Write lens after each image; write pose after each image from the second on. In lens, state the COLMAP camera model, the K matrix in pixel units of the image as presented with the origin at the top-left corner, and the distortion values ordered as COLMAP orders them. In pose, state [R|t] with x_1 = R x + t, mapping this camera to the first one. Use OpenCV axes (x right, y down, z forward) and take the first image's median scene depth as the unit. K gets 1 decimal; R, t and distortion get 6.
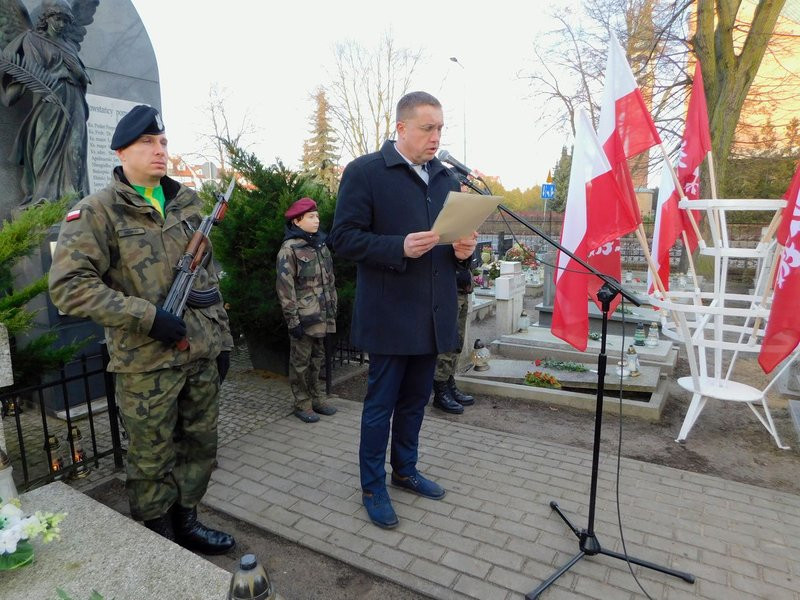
lens RADIAL K [[538.1, 0, 400.1], [0, 538.1, 296.0], [0, 0, 1]] dist [-0.063092, 0.066888]
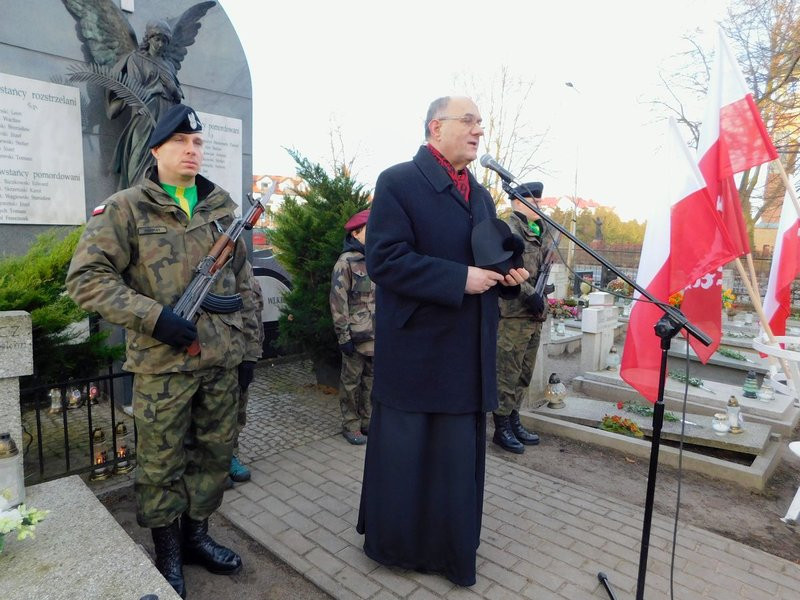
lens RADIAL K [[538.1, 0, 400.1], [0, 538.1, 296.0], [0, 0, 1]] dist [-0.063092, 0.066888]
pose [[0.979276, 0.061790, -0.192873, 0.080640], [-0.070495, 0.996765, -0.038595, 0.004075], [0.189864, 0.051391, 0.980464, 0.071553]]
